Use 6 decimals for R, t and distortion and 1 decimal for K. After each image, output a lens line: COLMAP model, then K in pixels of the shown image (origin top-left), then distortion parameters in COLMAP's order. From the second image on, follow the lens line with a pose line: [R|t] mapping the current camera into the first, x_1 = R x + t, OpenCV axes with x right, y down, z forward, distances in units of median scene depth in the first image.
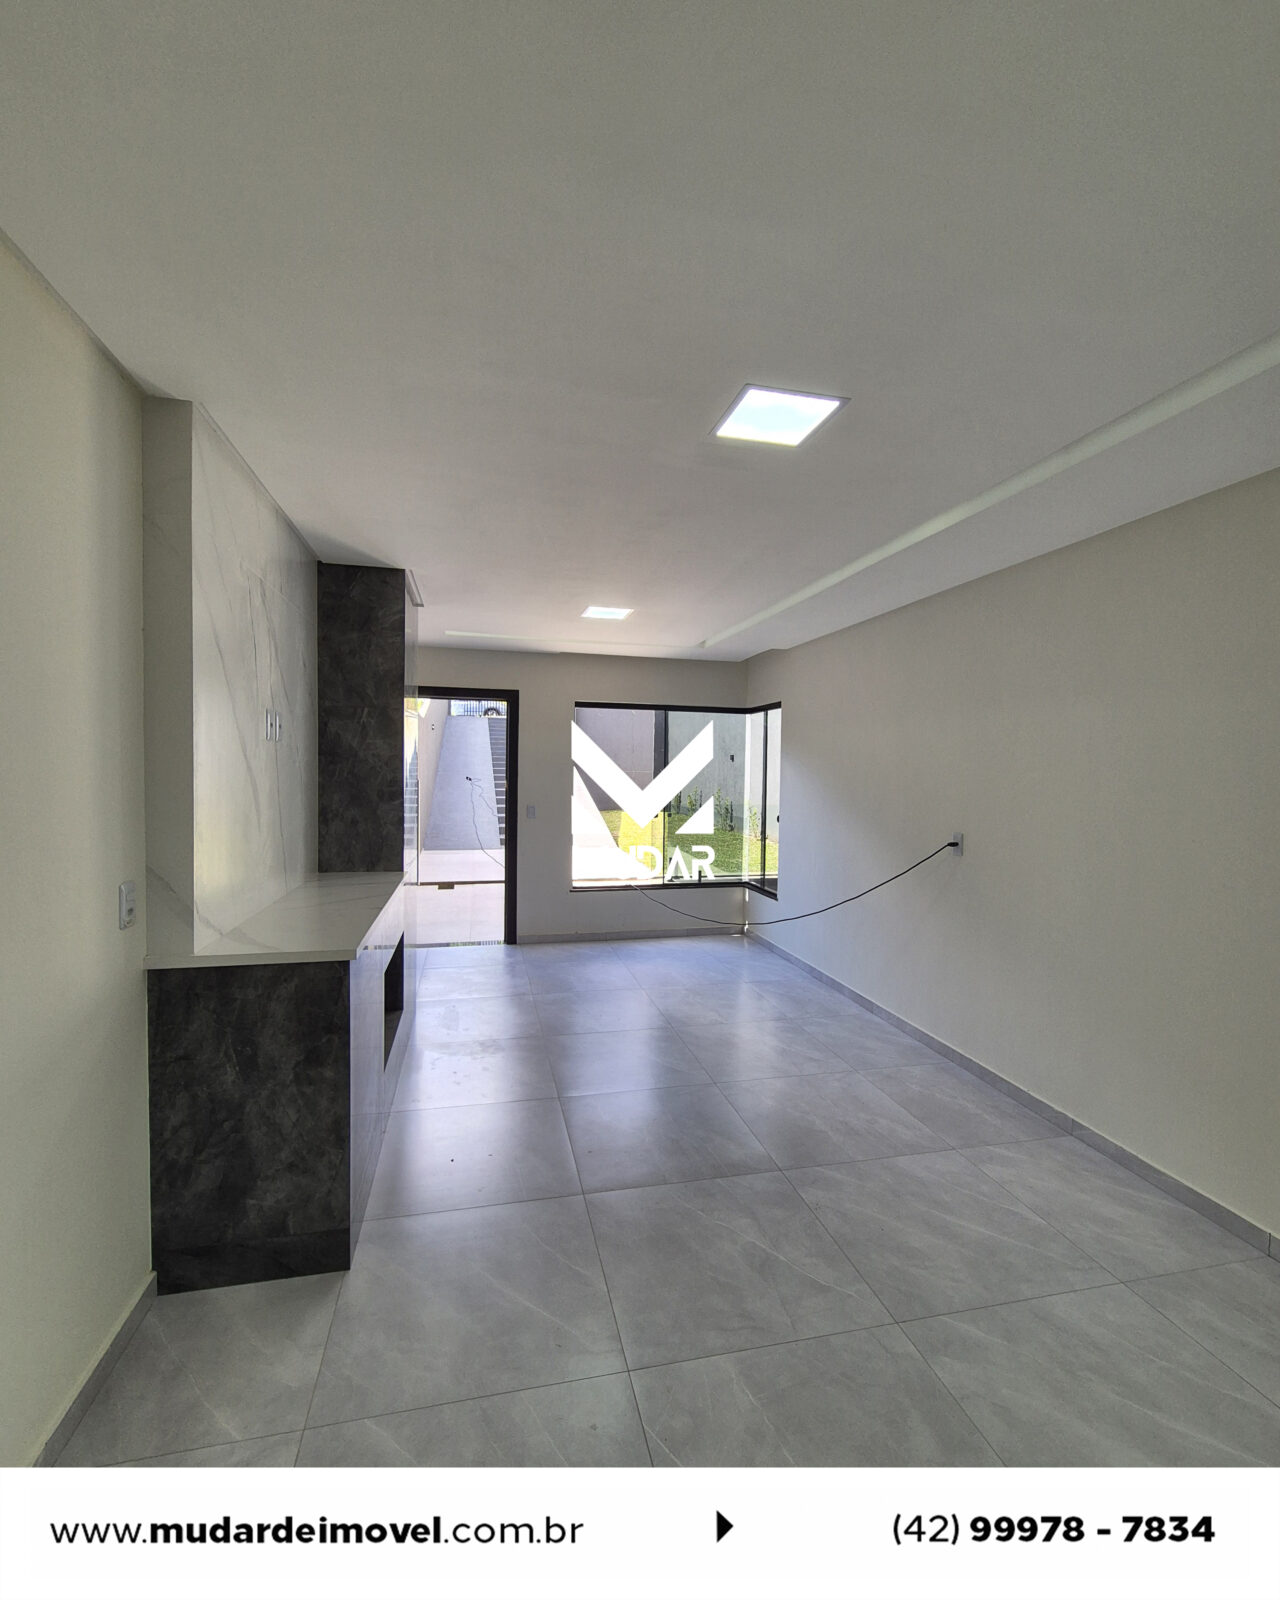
lens RADIAL K [[698.0, 0, 633.2], [0, 698.0, 792.8], [0, 0, 1]] dist [-0.000062, -0.000642]
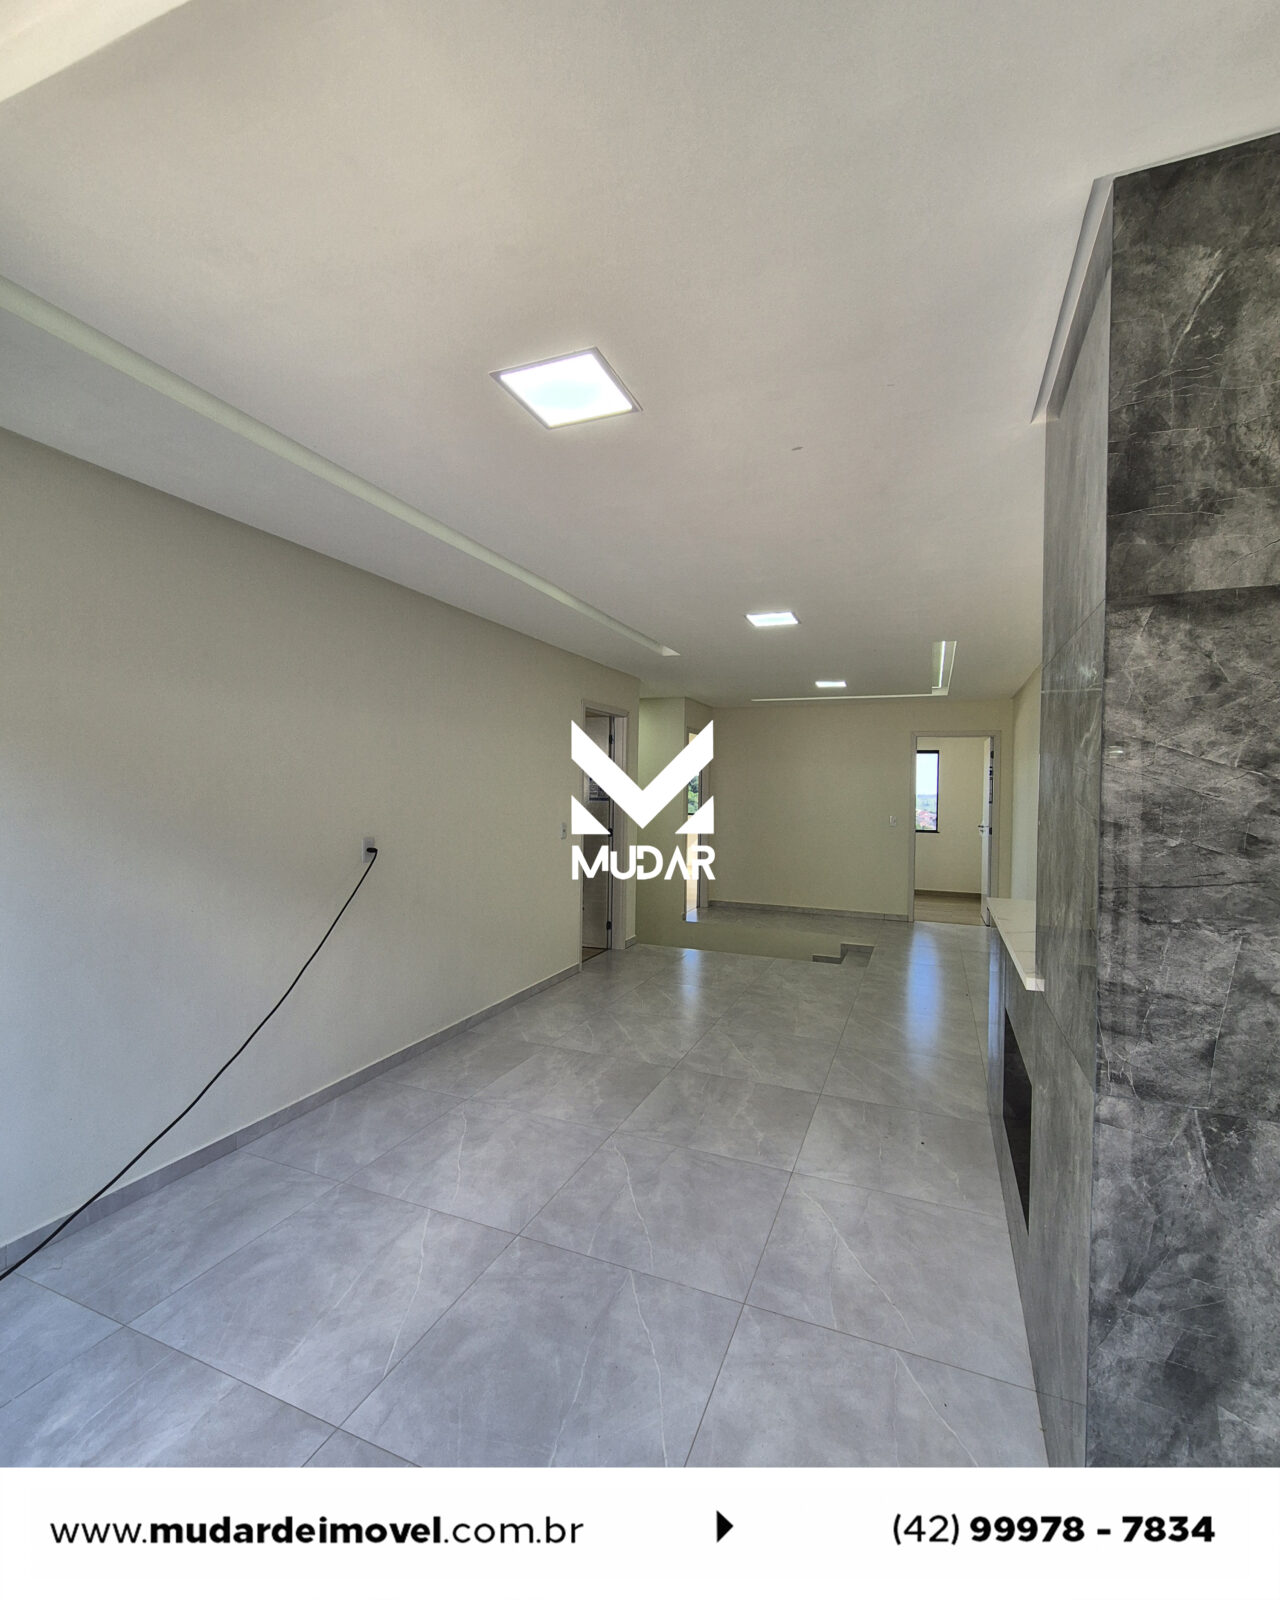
lens RADIAL K [[698.0, 0, 645.0], [0, 698.0, 796.5], [0, 0, 1]] dist [-0.000062, -0.000642]
pose [[-0.817888, -0.037290, 0.574167, -0.397881], [-0.009968, 0.998666, 0.050661, -0.050868], [-0.575291, 0.035712, -0.817169, 1.652769]]
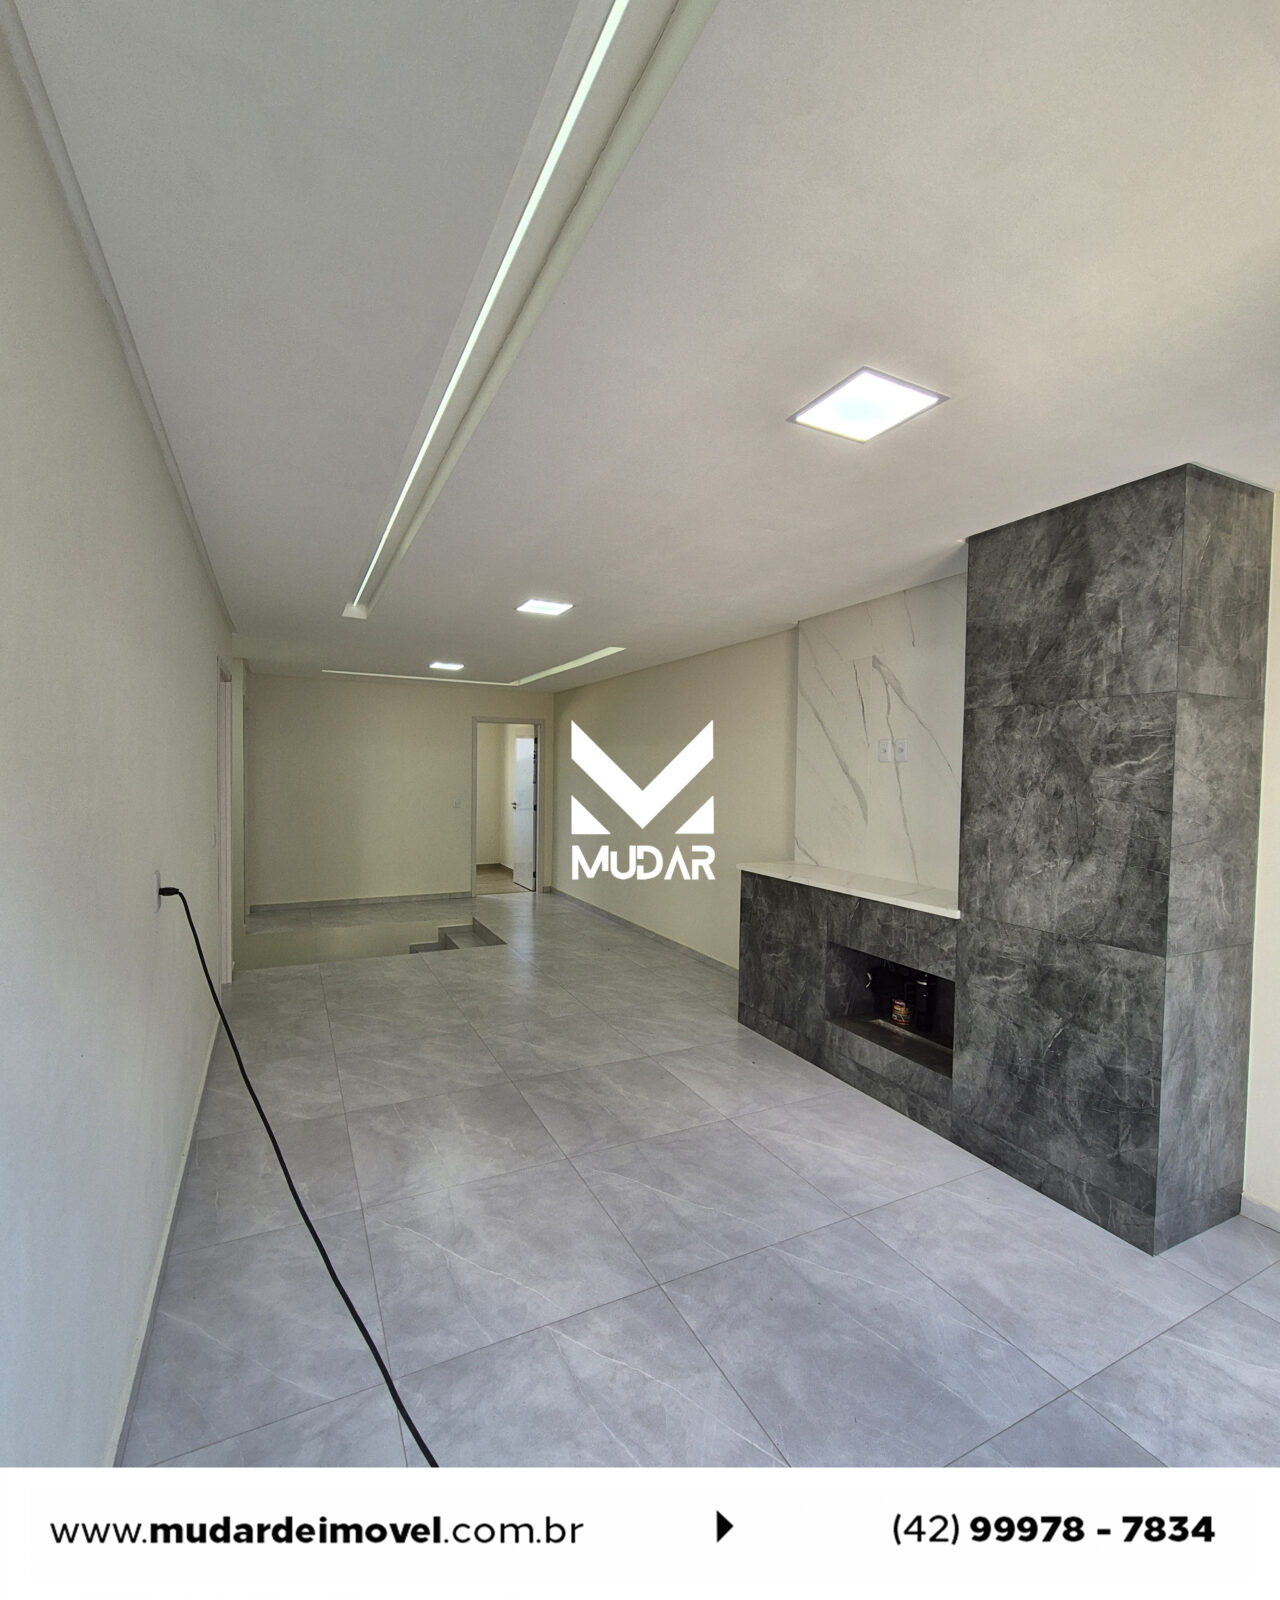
lens RADIAL K [[698.0, 0, 631.2], [0, 698.0, 795.5], [0, 0, 1]] dist [-0.000062, -0.000642]
pose [[-0.971323, -0.025118, -0.236433, 0.243154], [-0.040987, 0.997206, 0.062444, -0.057331], [0.234204, 0.070344, -0.969639, 1.743445]]
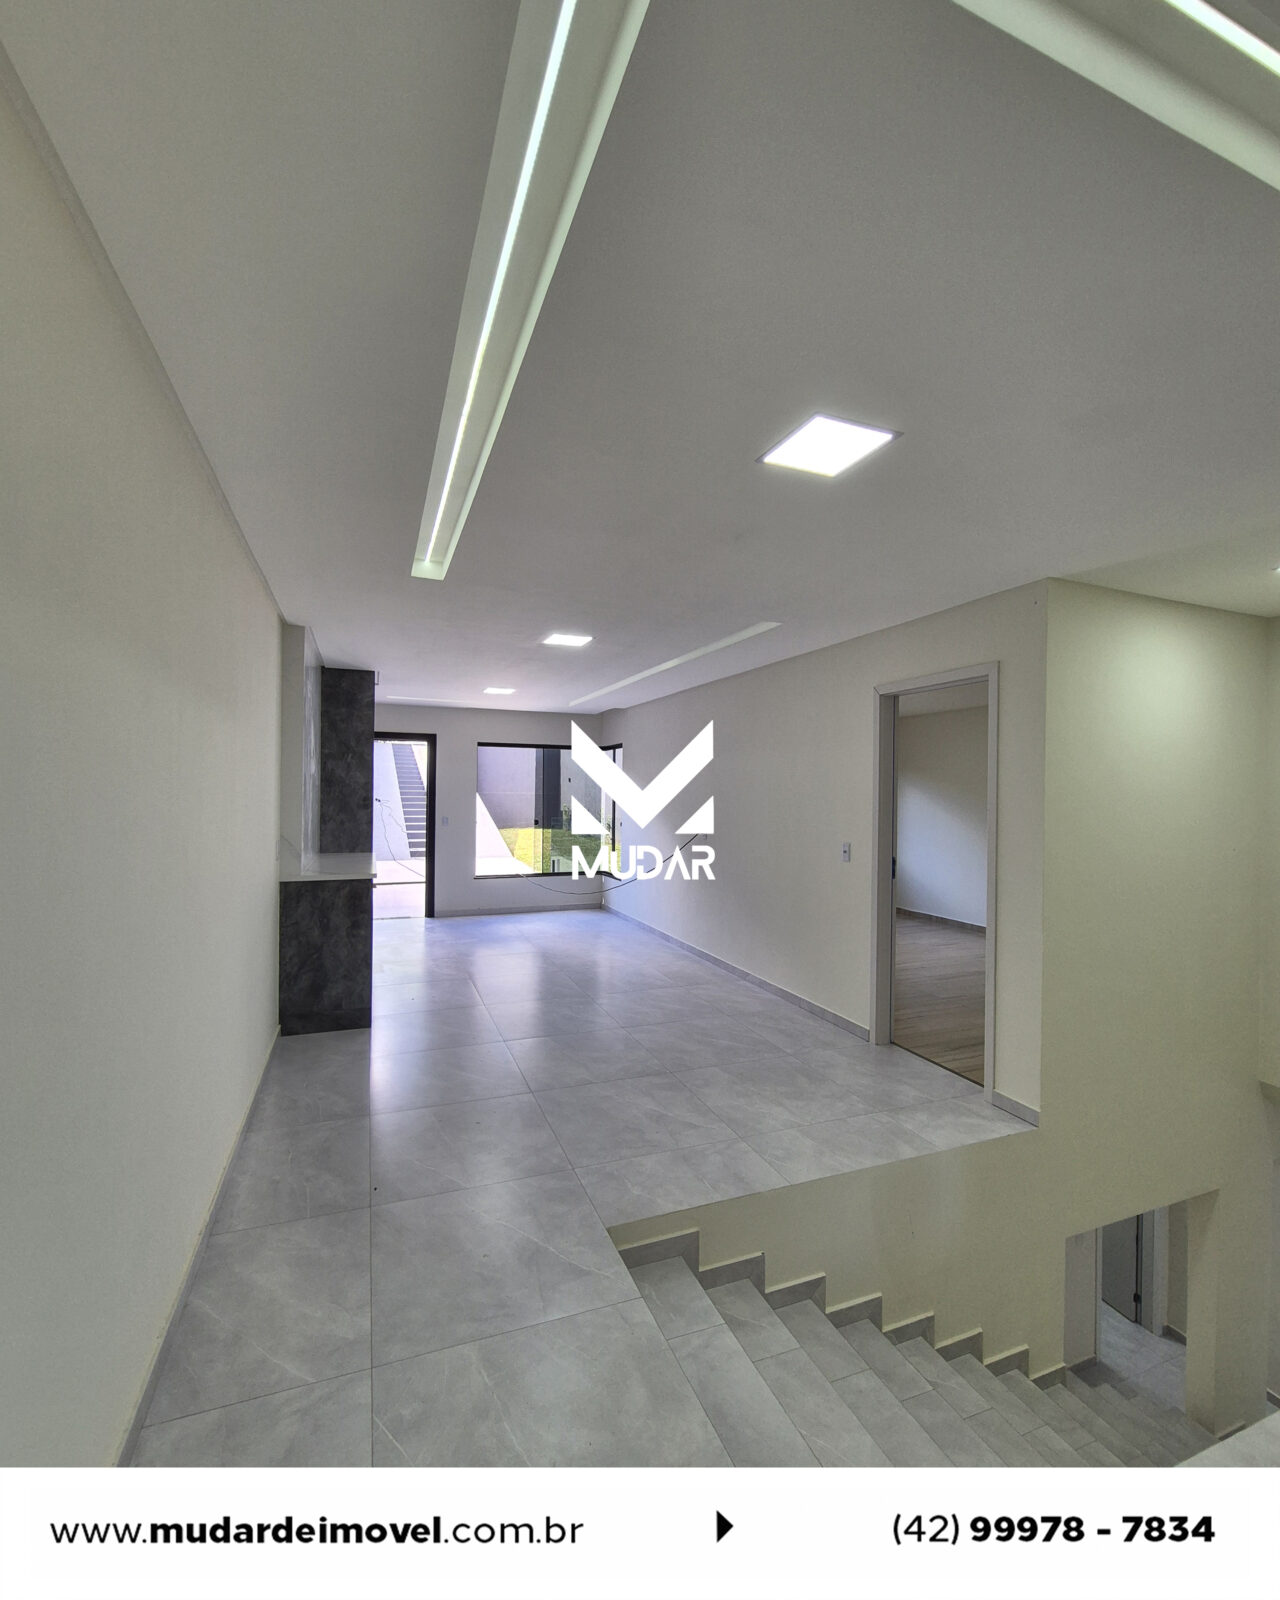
lens RADIAL K [[698.0, 0, 632.4], [0, 698.0, 788.5], [0, 0, 1]] dist [-0.000062, -0.000642]
pose [[0.990279, -0.004484, 0.139022, 0.050769], [0.009734, 0.999264, -0.037108, 0.029920], [-0.138753, 0.038100, 0.989594, -0.739582]]
